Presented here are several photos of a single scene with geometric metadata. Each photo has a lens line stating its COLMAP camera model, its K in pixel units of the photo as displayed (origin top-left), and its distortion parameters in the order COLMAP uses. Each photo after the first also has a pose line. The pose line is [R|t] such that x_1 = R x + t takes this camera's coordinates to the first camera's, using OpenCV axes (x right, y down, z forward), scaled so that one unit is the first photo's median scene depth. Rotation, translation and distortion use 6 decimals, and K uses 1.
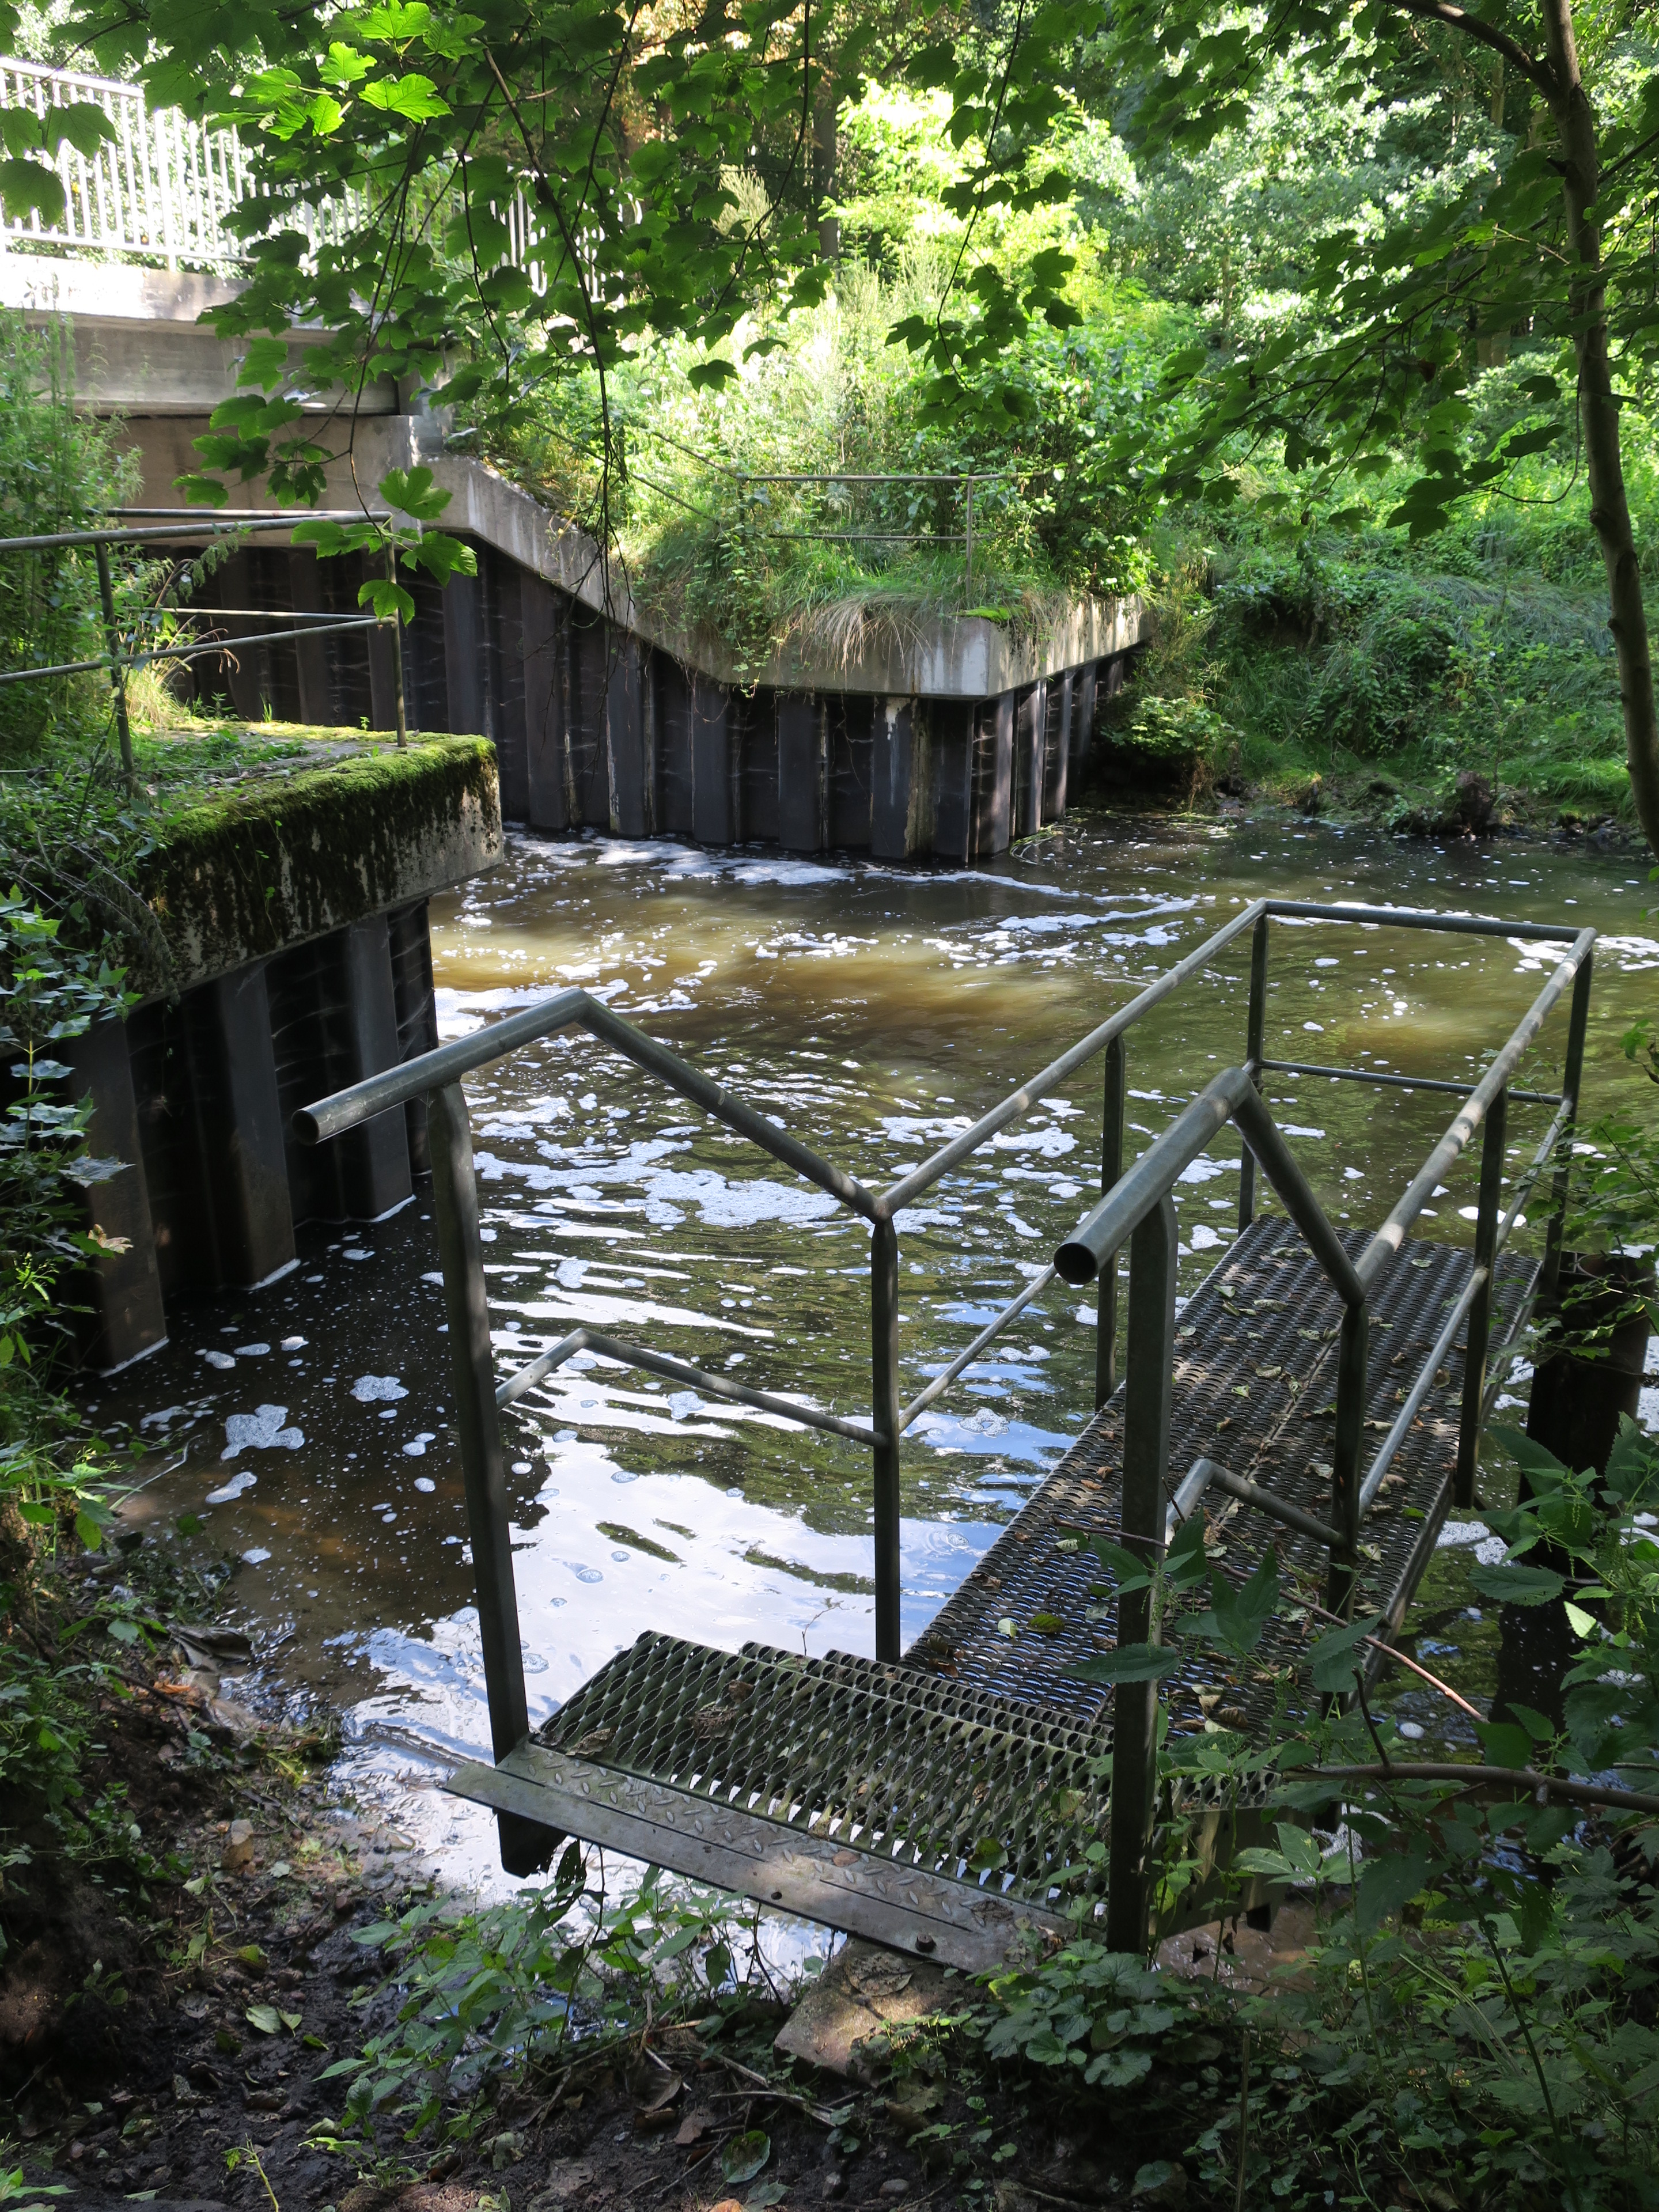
lens RADIAL K [[1929.2, 0, 829.5], [0, 1929.2, 1106.0], [0, 0, 1]] dist [-0.002855, 0.010361]
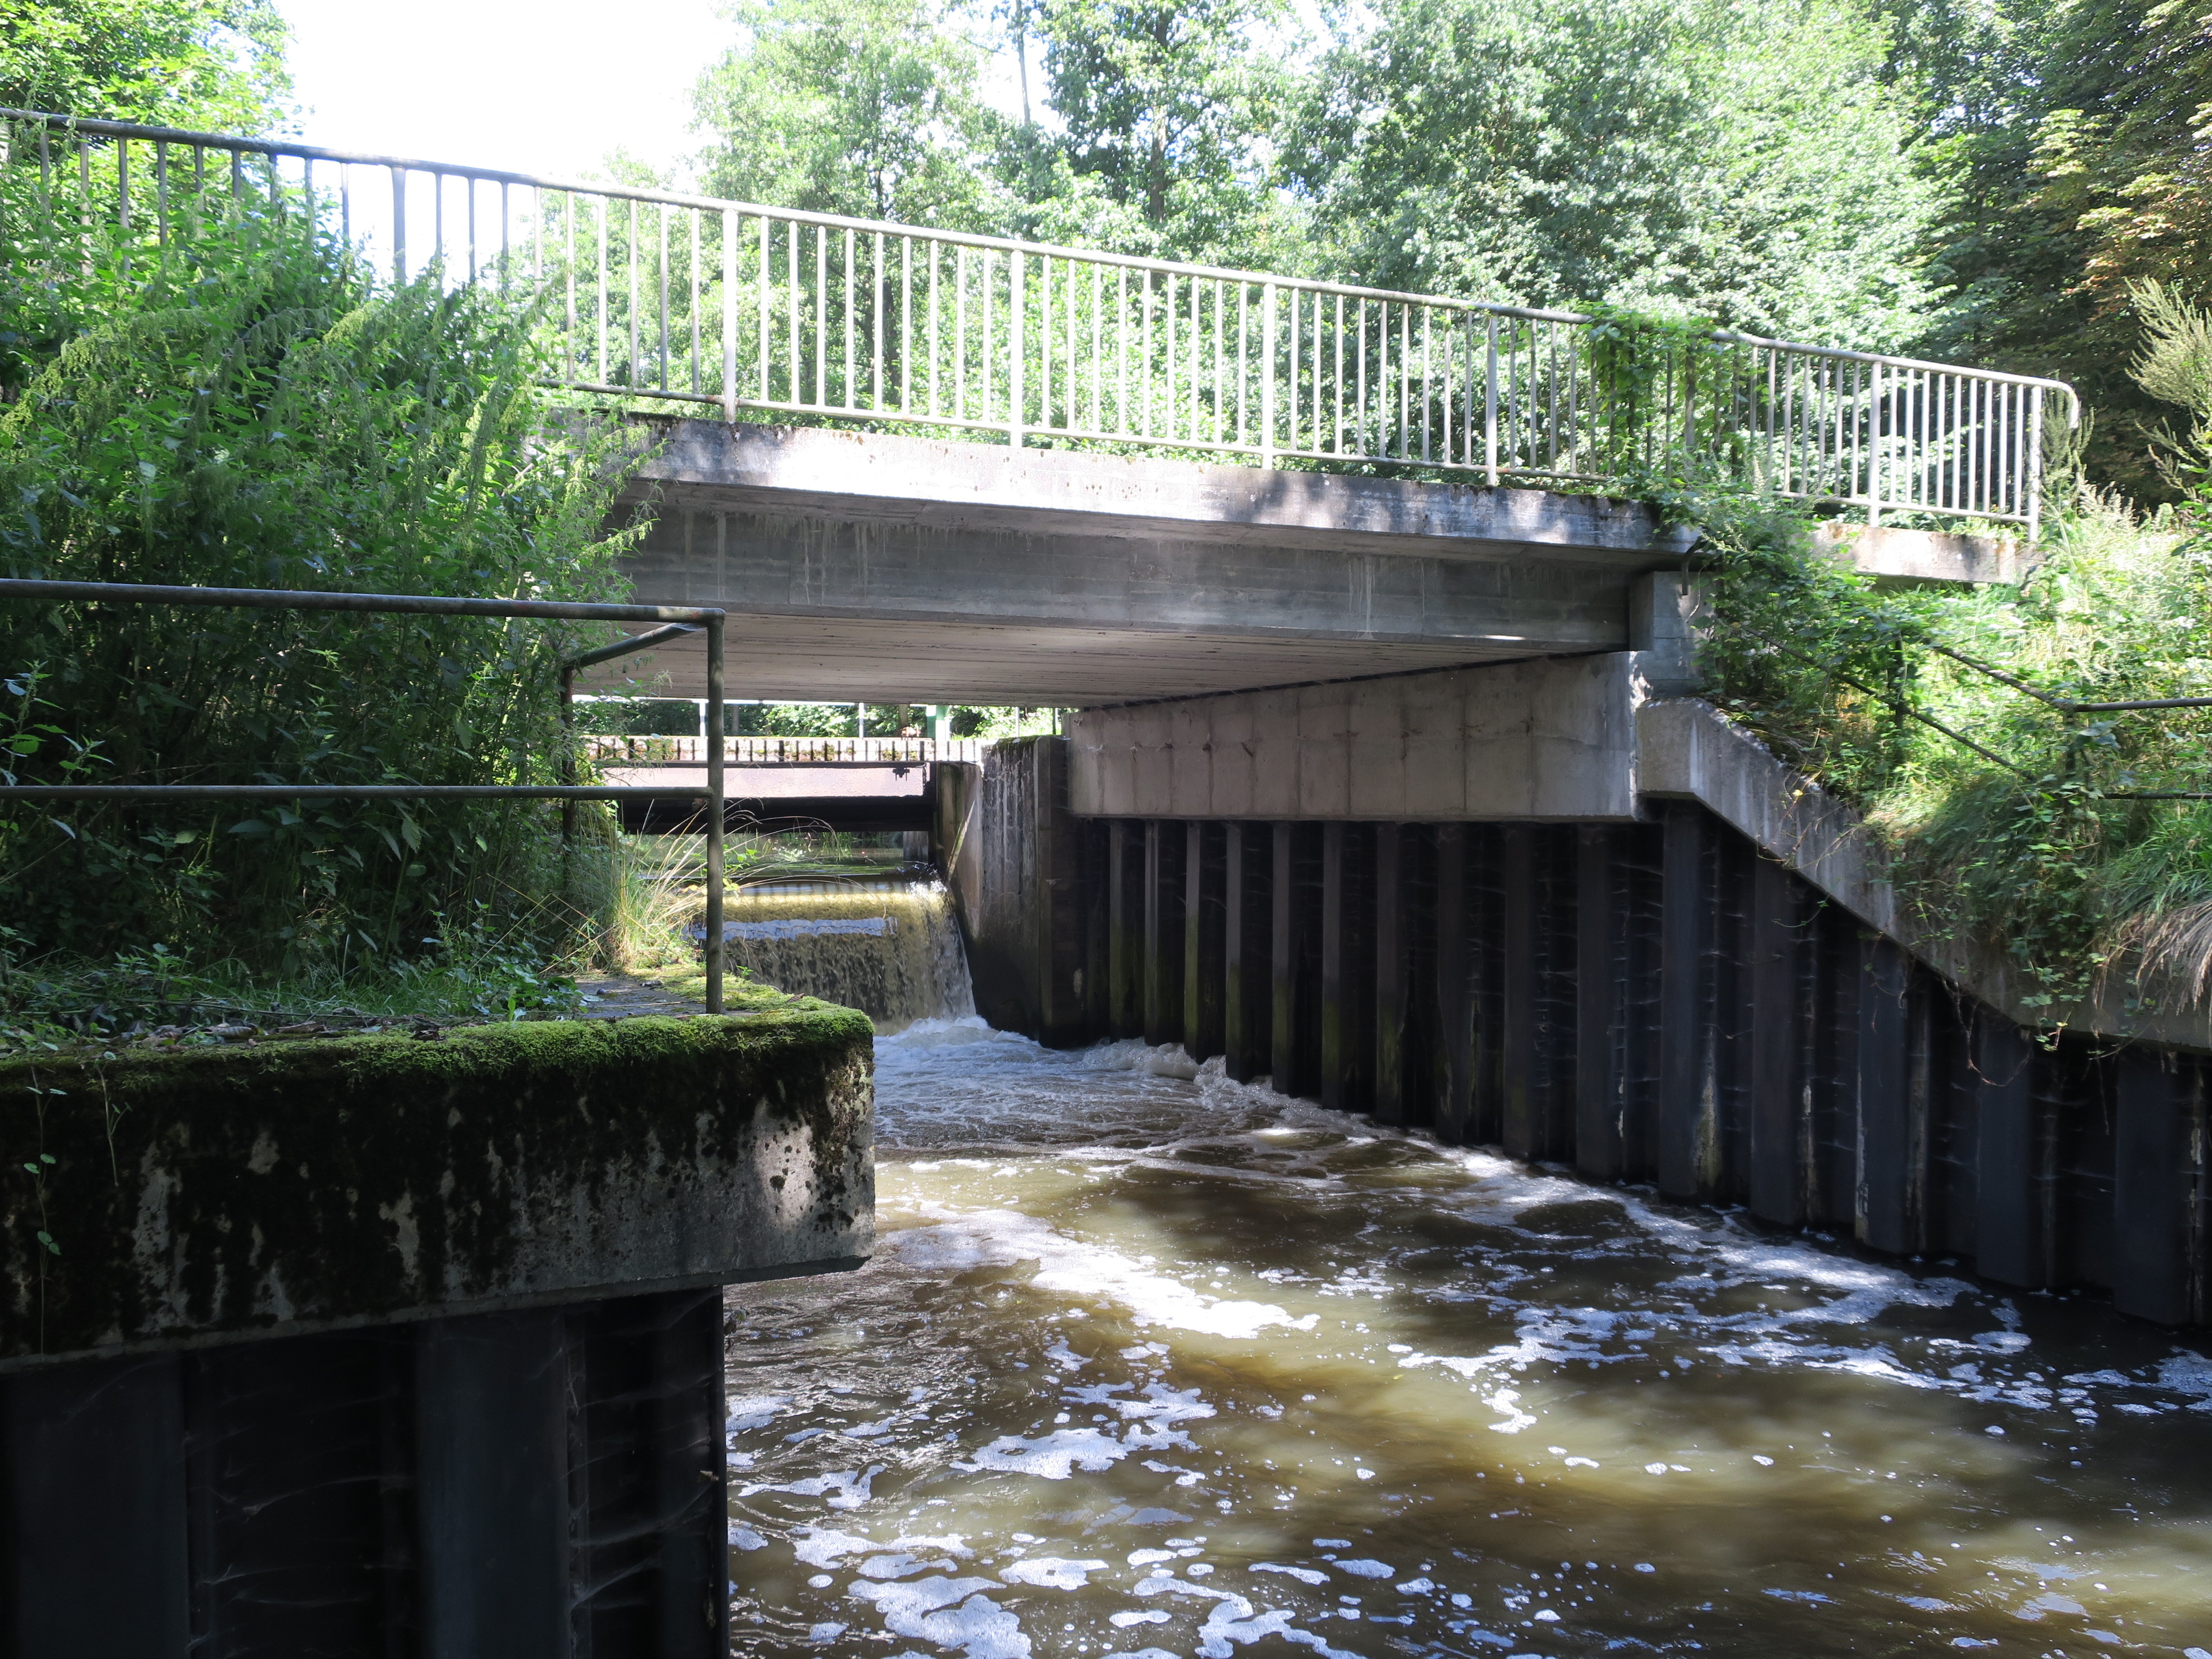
lens RADIAL K [[1929.2, 0, 1106.0], [0, 1929.2, 829.5], [0, 0, 1]] dist [-0.002855, 0.010361]
pose [[0.756983, 0.009745, -0.653362, 0.123045], [-0.214507, 0.948183, -0.234384, -0.071981], [0.617223, 0.317575, 0.719849, 0.358490]]
